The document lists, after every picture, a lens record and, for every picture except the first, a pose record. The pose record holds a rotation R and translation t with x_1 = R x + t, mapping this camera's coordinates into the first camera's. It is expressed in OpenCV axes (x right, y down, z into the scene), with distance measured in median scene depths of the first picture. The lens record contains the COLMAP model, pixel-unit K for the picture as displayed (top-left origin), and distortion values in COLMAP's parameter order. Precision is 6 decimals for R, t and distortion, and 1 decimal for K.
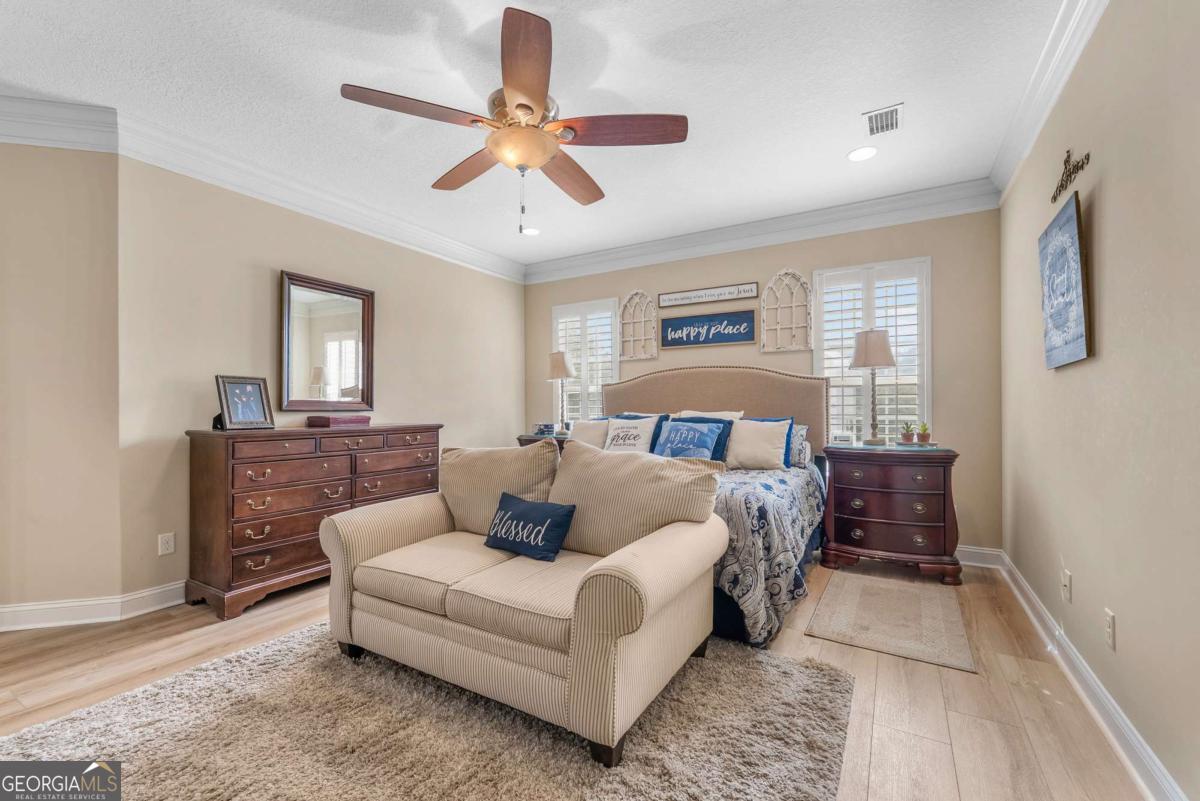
lens RADIAL K [[504.5, 0, 598.1], [0, 504.5, 404.2], [0, 0, 1]] dist [-0.000565, -0.000733]
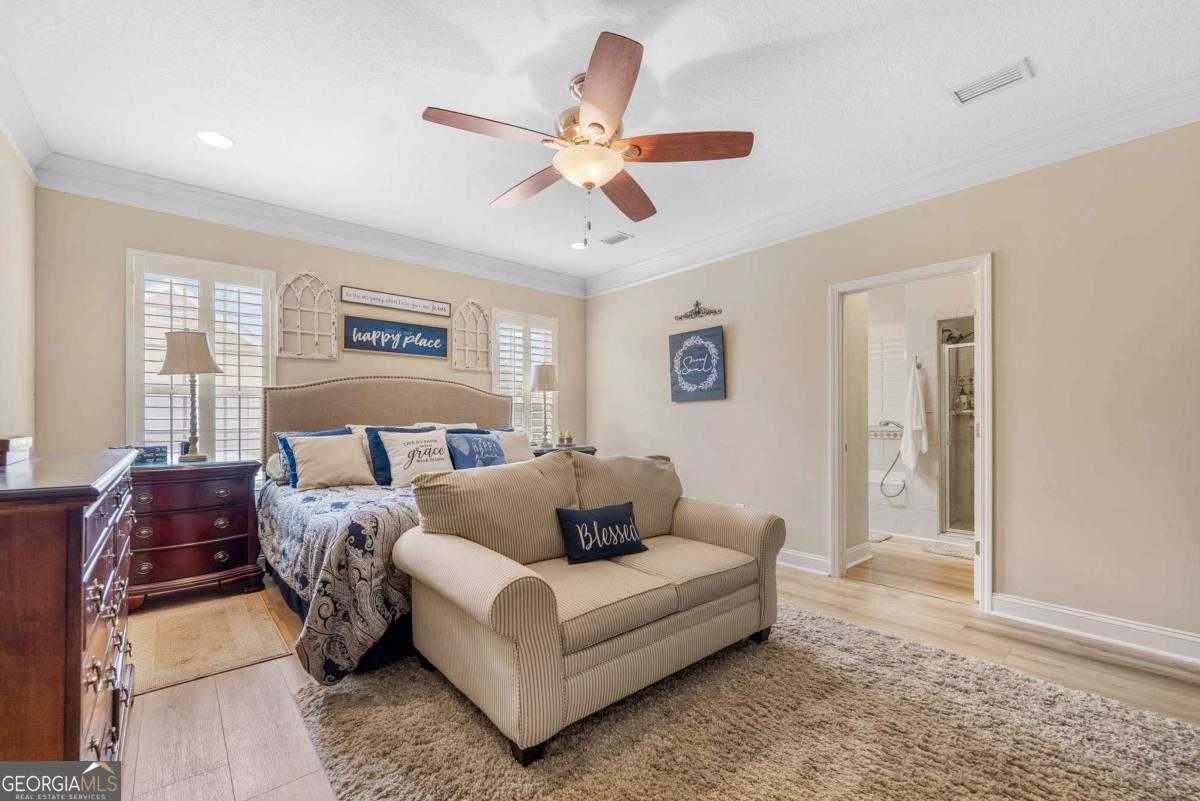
lens RADIAL K [[504.5, 0, 602.3], [0, 504.5, 410.5], [0, 0, 1]] dist [-0.000565, -0.000733]
pose [[0.301278, 0.021735, 0.953289, -0.590686], [-0.009130, 0.999760, -0.019909, 0.005387], [-0.953493, -0.002706, 0.301404, 0.351536]]
